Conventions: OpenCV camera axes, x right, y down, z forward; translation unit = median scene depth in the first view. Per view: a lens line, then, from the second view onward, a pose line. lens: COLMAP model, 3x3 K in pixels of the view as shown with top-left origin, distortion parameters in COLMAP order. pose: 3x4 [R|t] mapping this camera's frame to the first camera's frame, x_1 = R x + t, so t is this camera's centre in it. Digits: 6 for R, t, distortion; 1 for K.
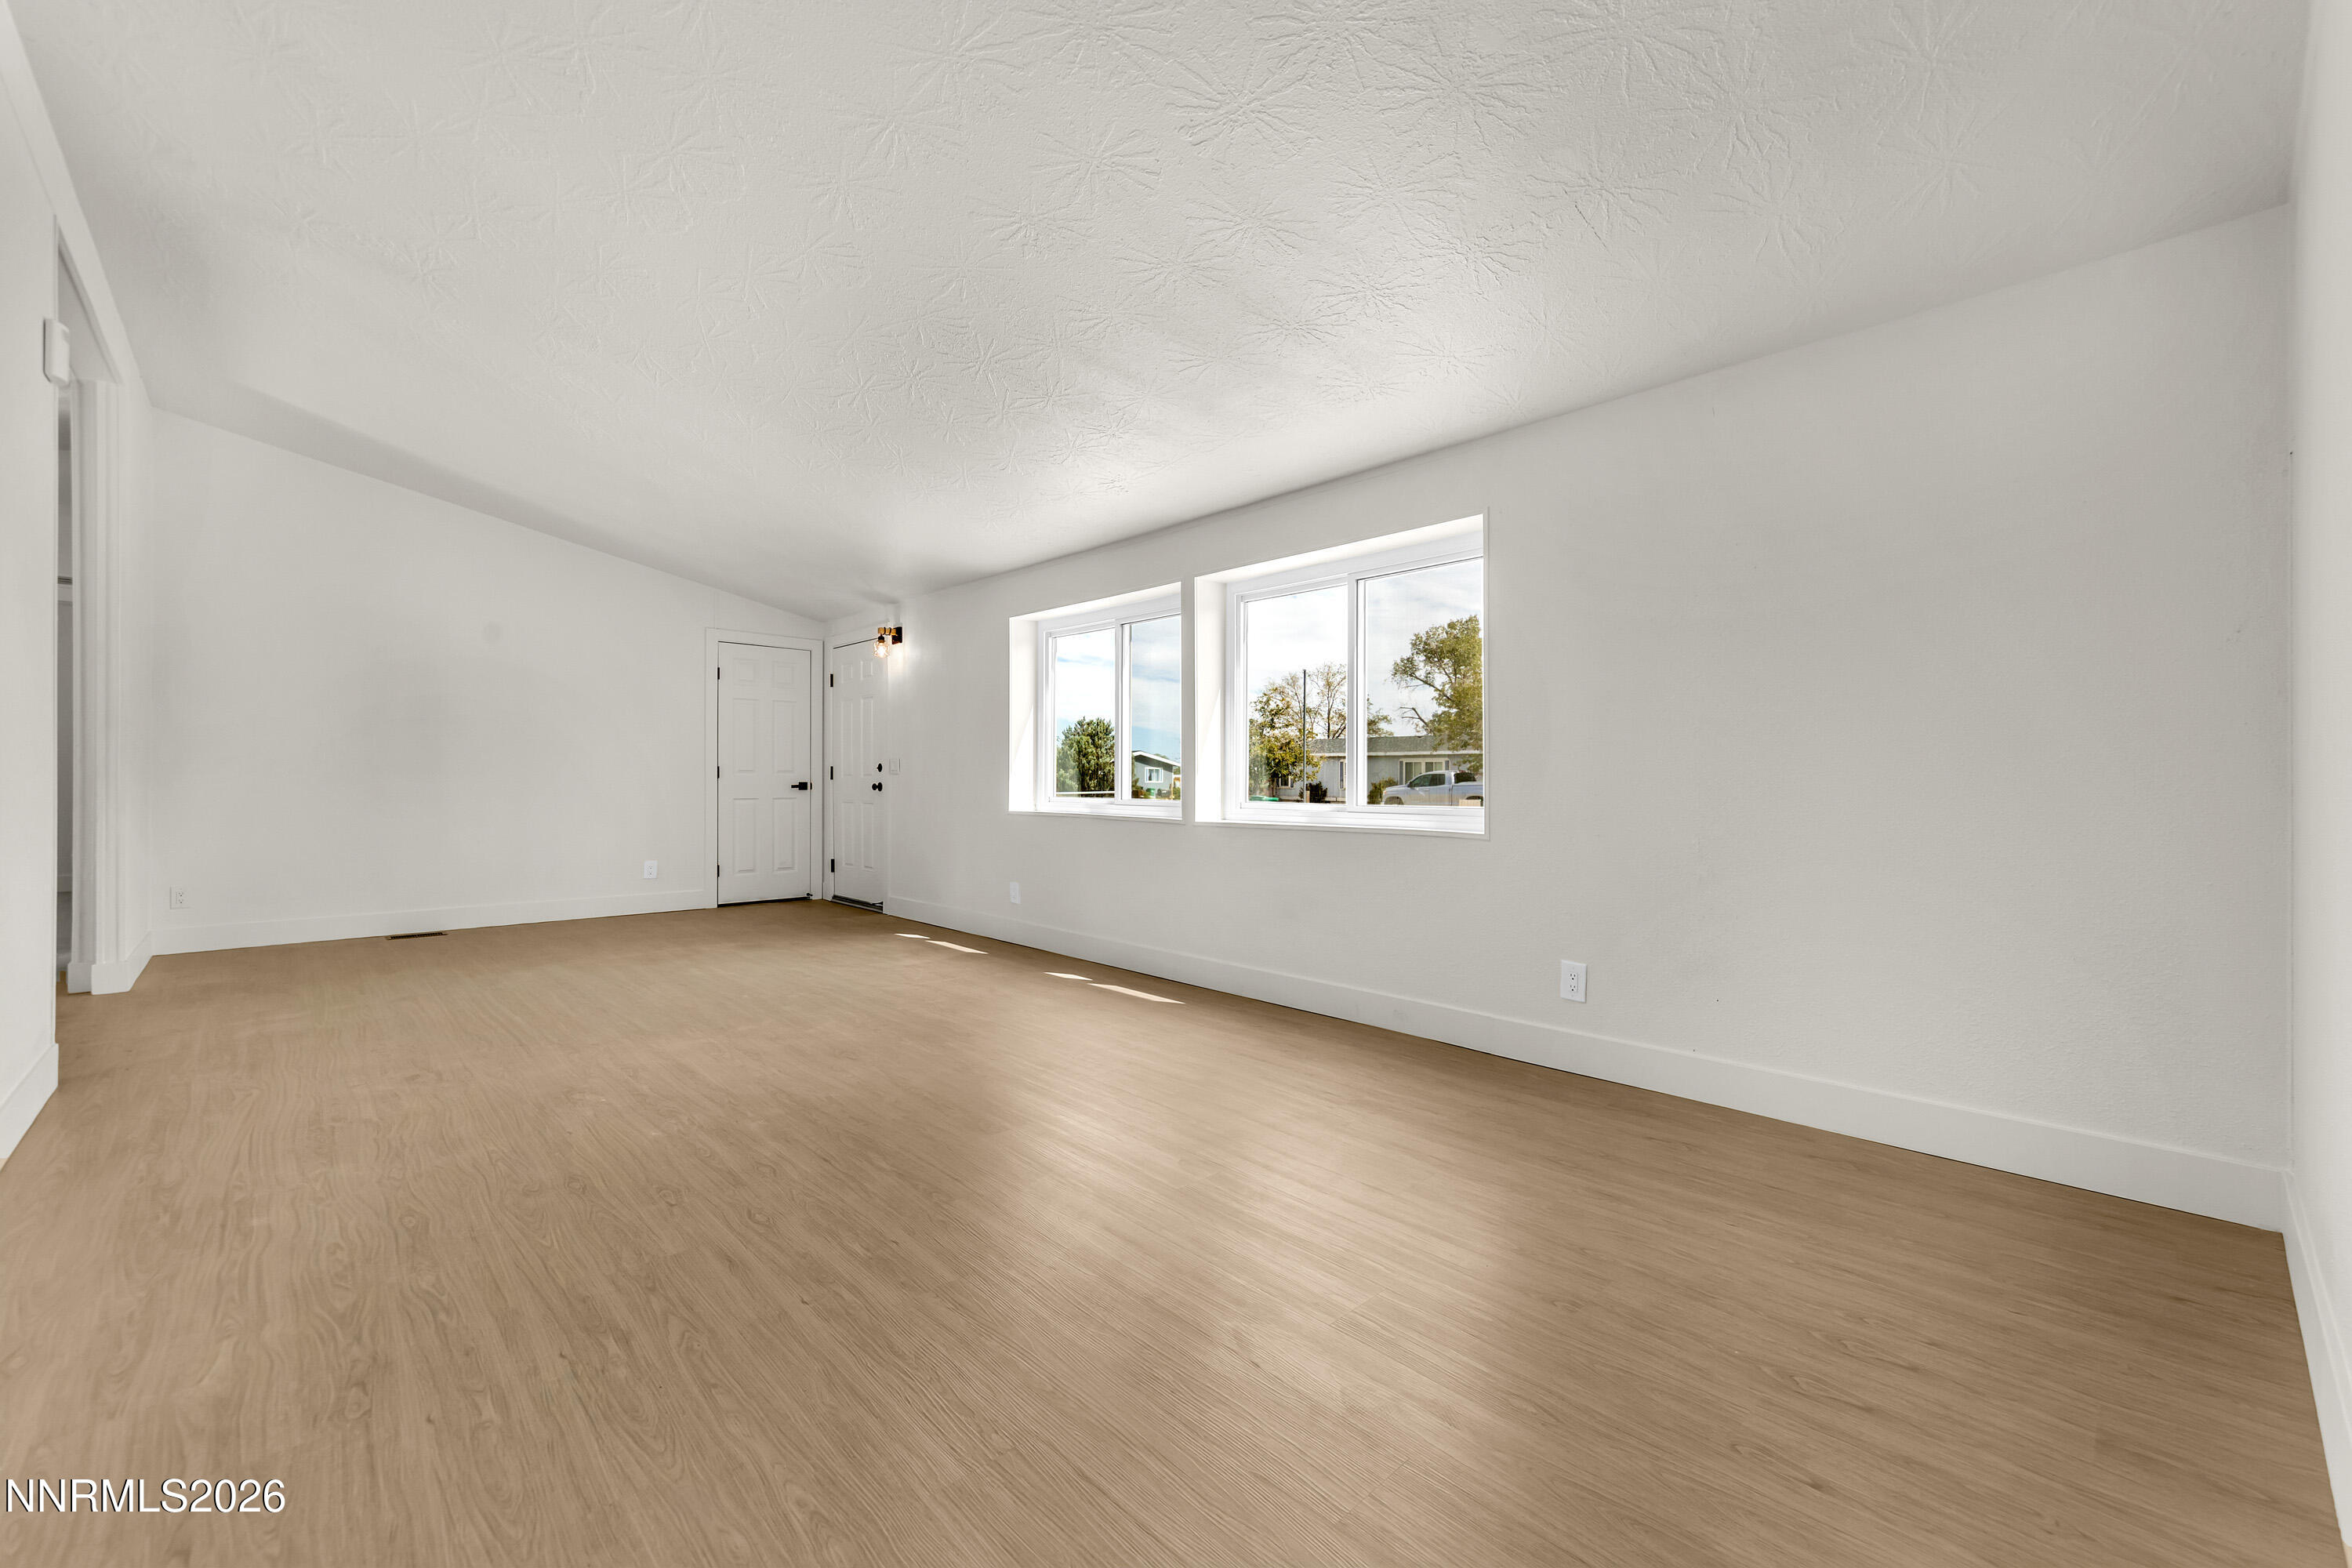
lens RADIAL K [[952.0, 0, 1217.6], [0, 952.0, 777.8], [0, 0, 1]] dist [0.002057, 0.000237]
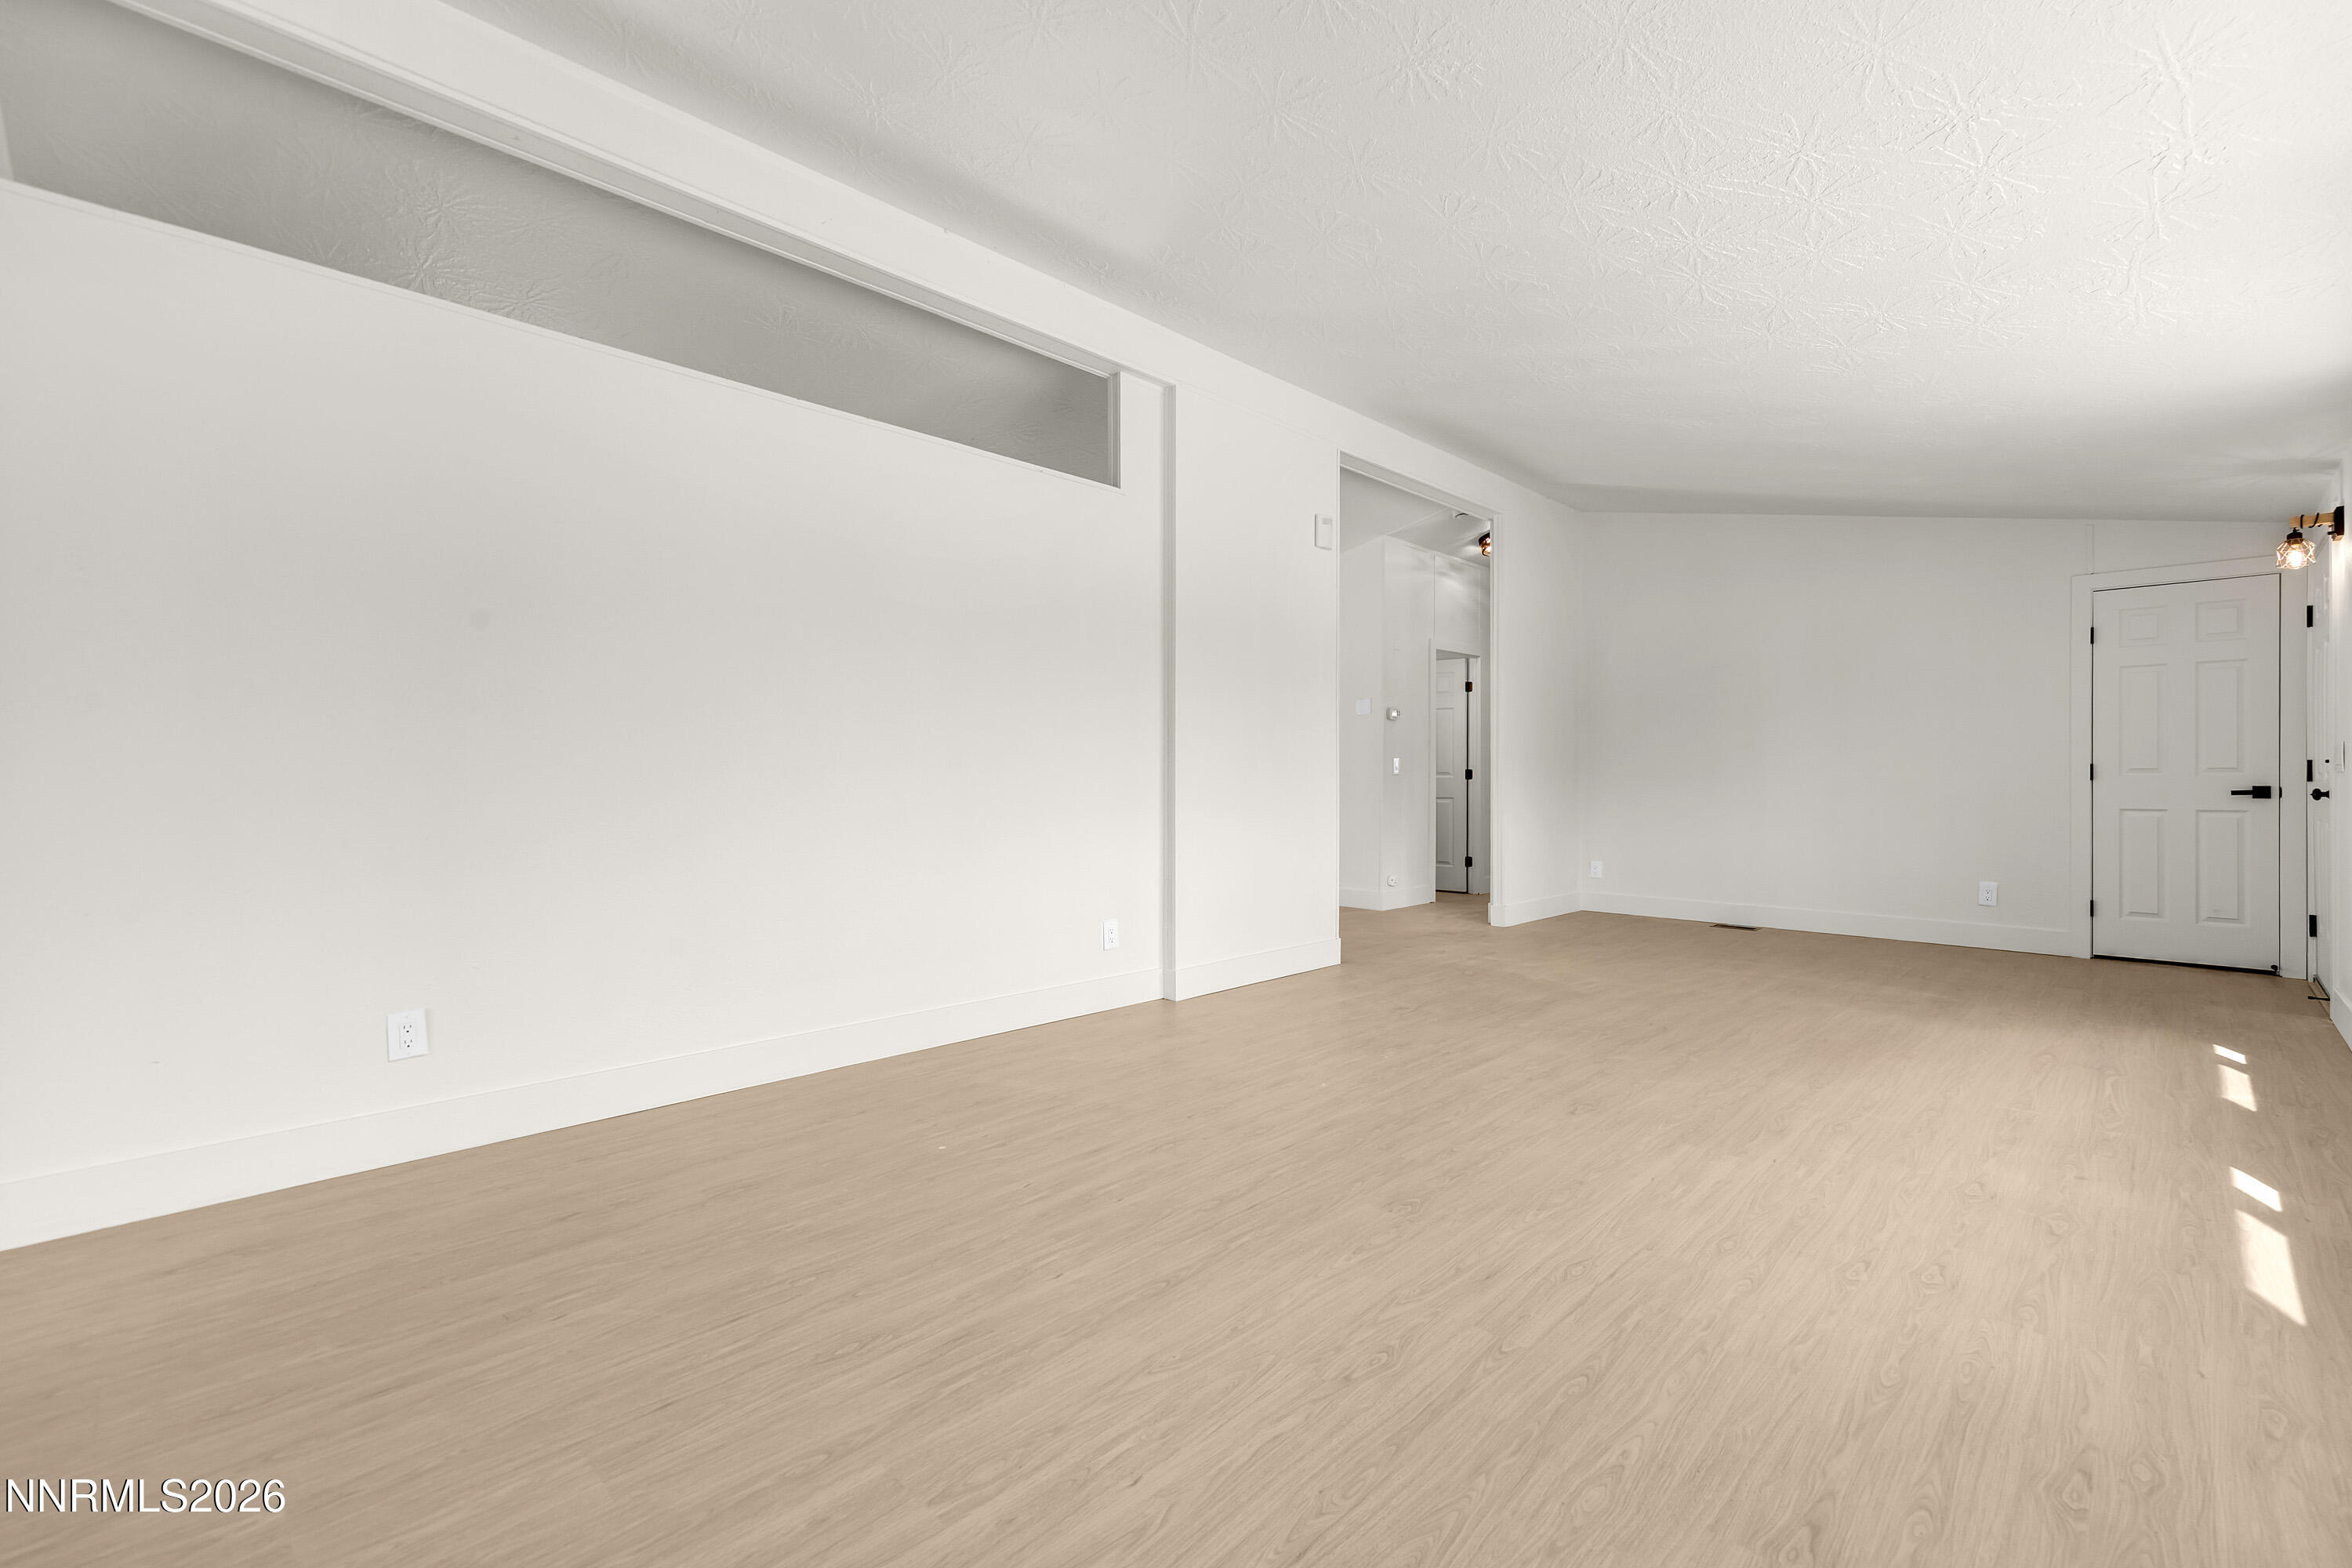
lens RADIAL K [[1003.5, 0, 1176.0], [0, 1003.5, 784.0], [0, 0, 1]] dist [0.002373, 0.000097]
pose [[0.010297, 0.002448, -0.999944, 0.358148], [0.000604, 0.999997, 0.002454, 0.002357], [0.999947, -0.000629, 0.010296, 0.460563]]
